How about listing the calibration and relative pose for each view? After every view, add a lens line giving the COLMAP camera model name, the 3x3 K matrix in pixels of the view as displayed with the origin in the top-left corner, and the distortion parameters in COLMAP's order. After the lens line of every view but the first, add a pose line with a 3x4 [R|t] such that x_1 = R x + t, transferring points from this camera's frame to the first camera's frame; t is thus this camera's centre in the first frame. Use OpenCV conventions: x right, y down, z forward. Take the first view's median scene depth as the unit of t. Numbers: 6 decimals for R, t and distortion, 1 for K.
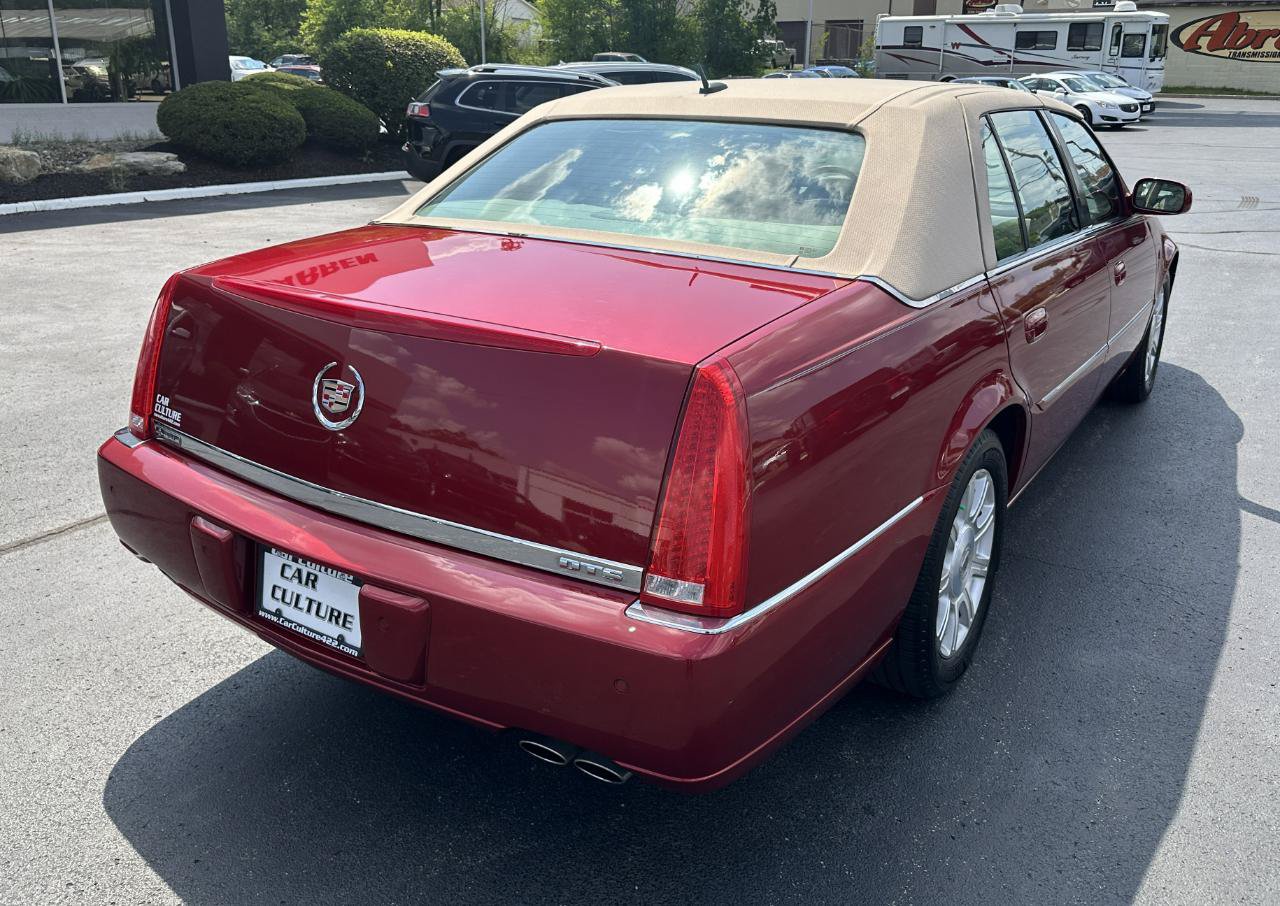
lens RADIAL K [[1007.5, 0, 638.3], [0, 1007.5, 421.0], [0, 0, 1]] dist [-0.010019, -0.004130]
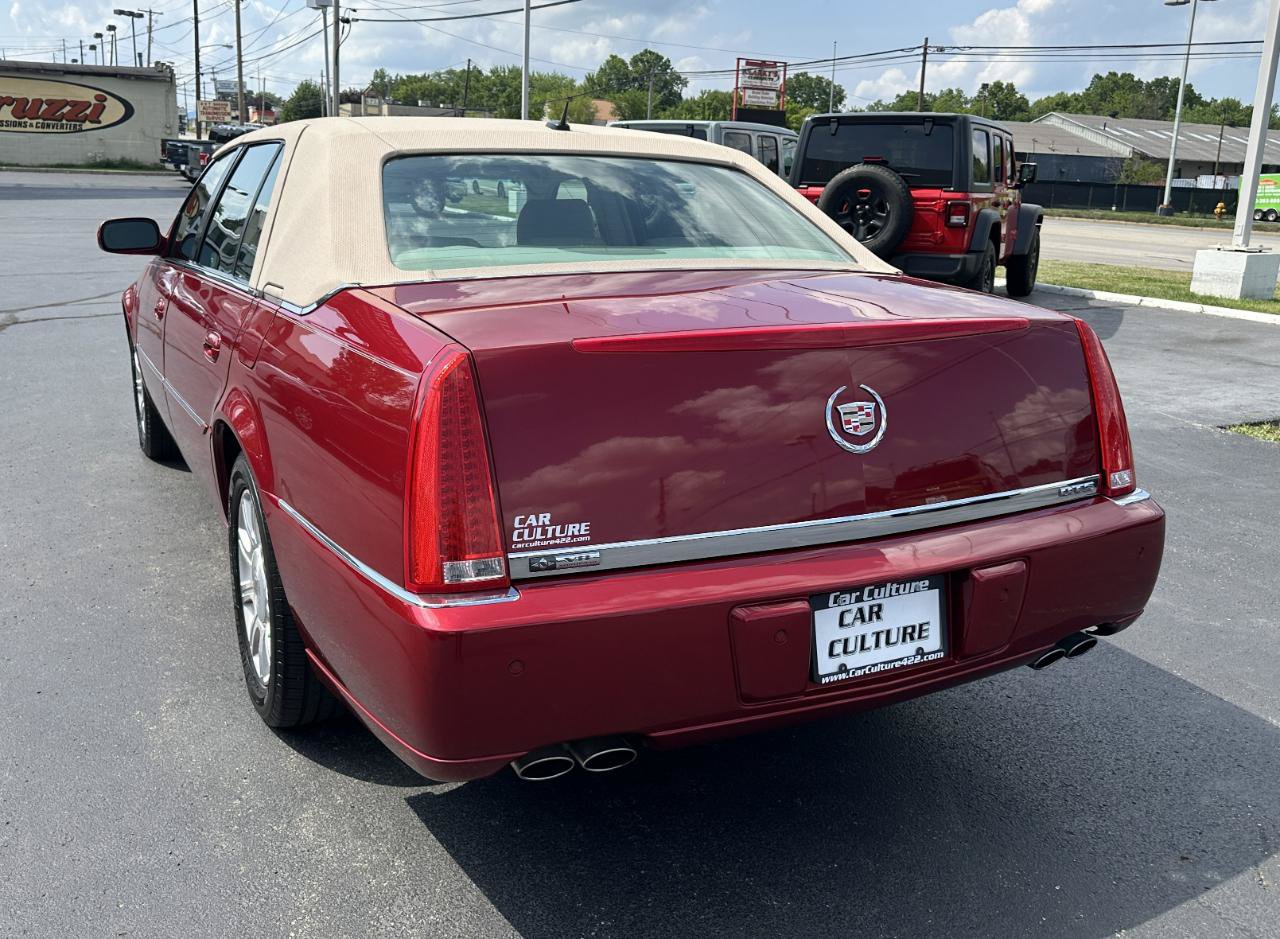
lens RADIAL K [[1122.6, 0, 639.4], [0, 1122.6, 469.7], [0, 0, 1]] dist [0.071166, -0.097257]
pose [[0.489036, -0.207692, 0.847176, -1.057549], [0.254349, 0.962985, 0.089259, -0.101381], [-0.834356, 0.171828, 0.523760, 0.482213]]
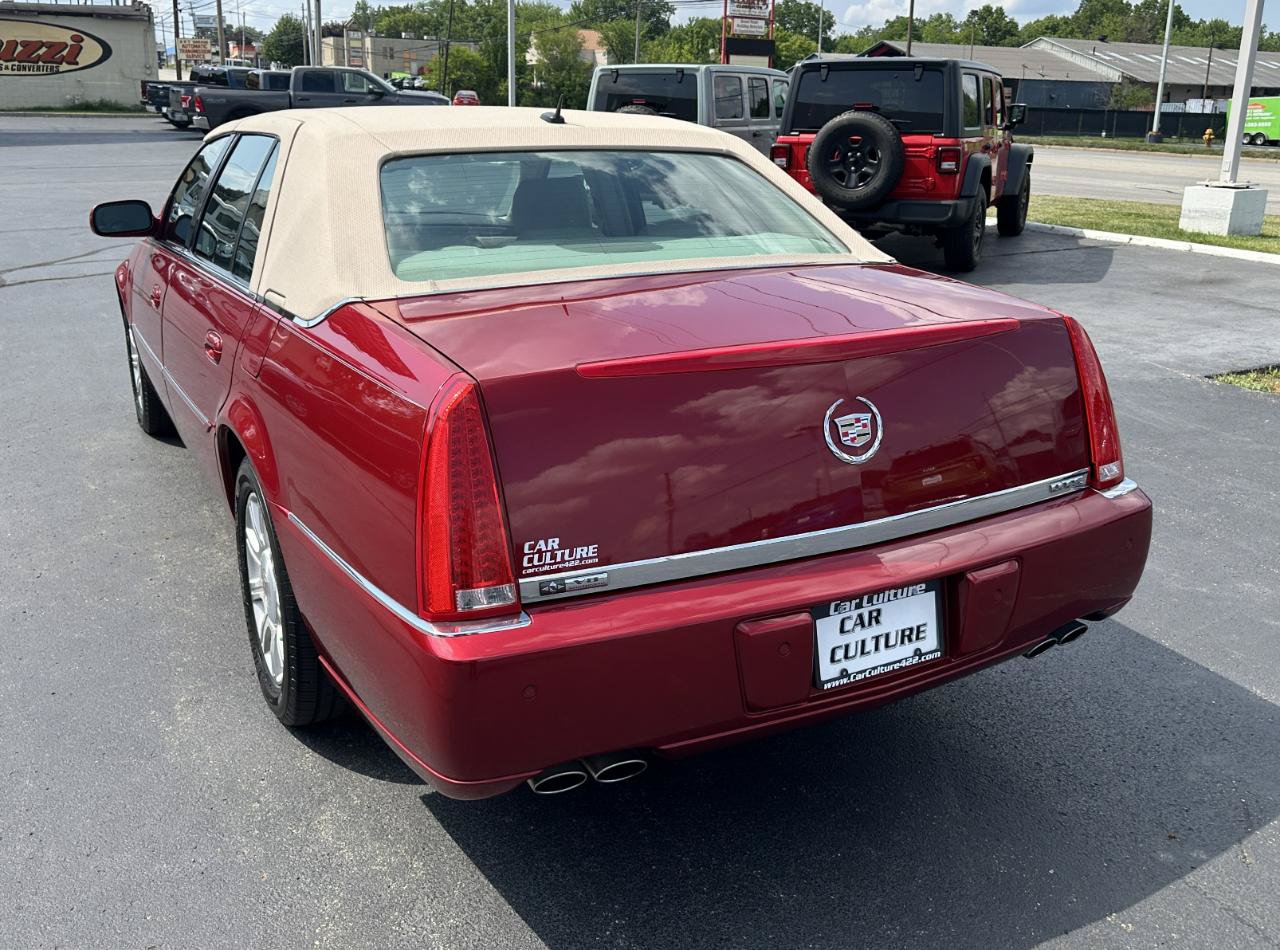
lens RADIAL K [[1123.4, 0, 657.0], [0, 1123.4, 441.5], [0, 0, 1]] dist [0.065363, -0.085445]
pose [[0.467923, -0.244808, 0.849186, -1.065061], [0.271272, 0.954269, 0.125625, -0.164759], [-0.841106, 0.171578, 0.512934, 0.465446]]
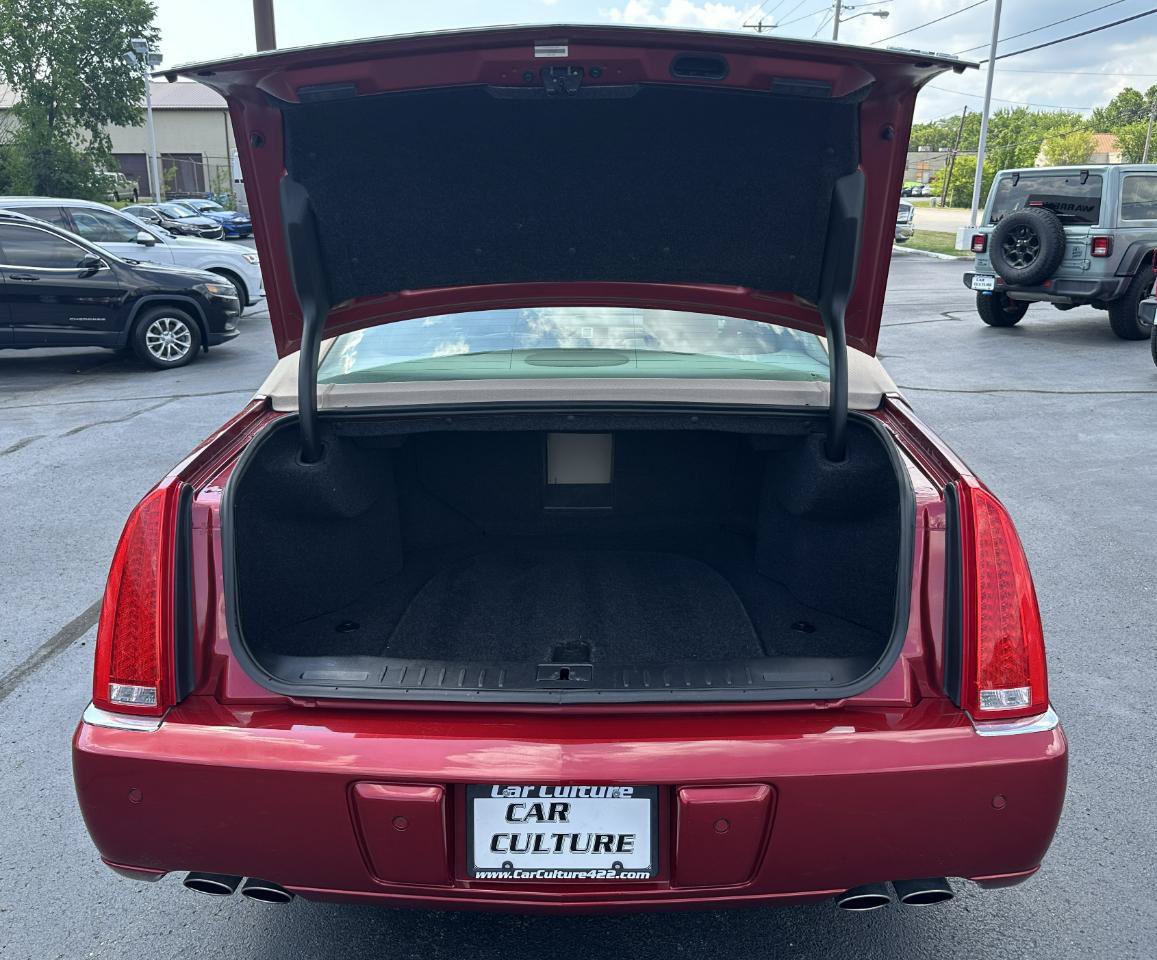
lens RADIAL K [[980.6, 0, 576.8], [0, 980.6, 474.2], [0, 0, 1]] dist [0.042501, -0.073848]
pose [[0.847636, -0.143069, 0.510926, -0.560343], [0.176846, 0.984077, -0.017830, -0.085526], [-0.500239, 0.105469, 0.859440, 0.194769]]
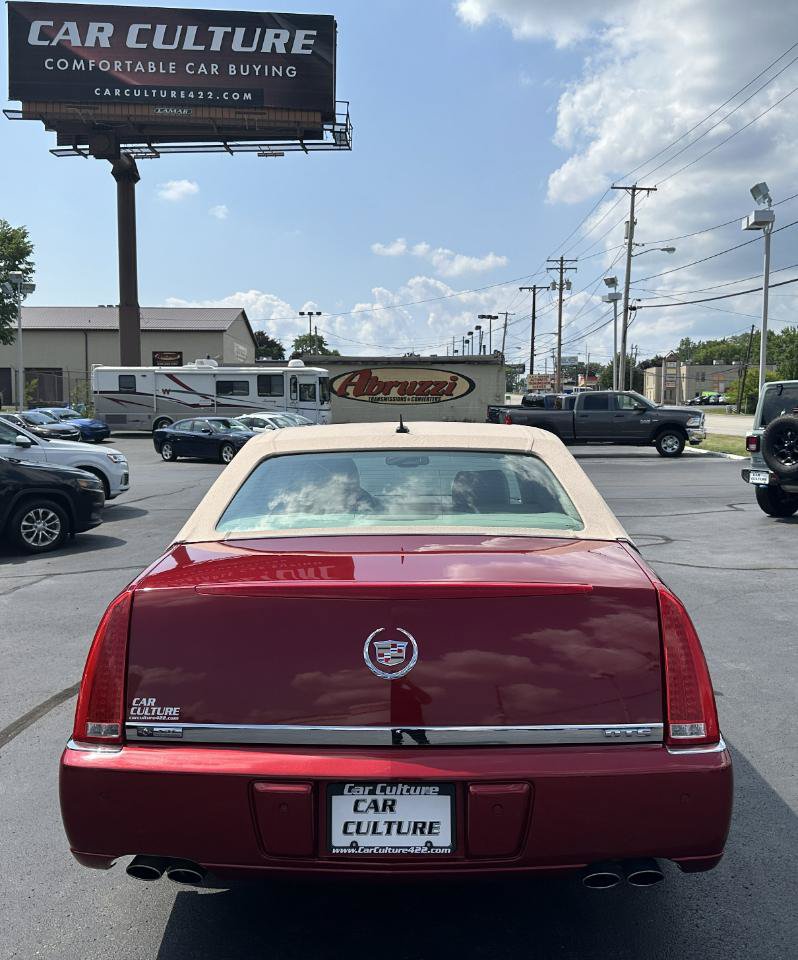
lens RADIAL K [[921.3, 0, 392.1], [0, 921.3, 460.9], [0, 0, 1]] dist [0.224417, -0.606764]
pose [[0.852606, -0.031931, 0.521577, -0.742847], [0.175862, 0.957442, -0.228860, 0.010998], [-0.492072, 0.286853, 0.821937, -0.081157]]
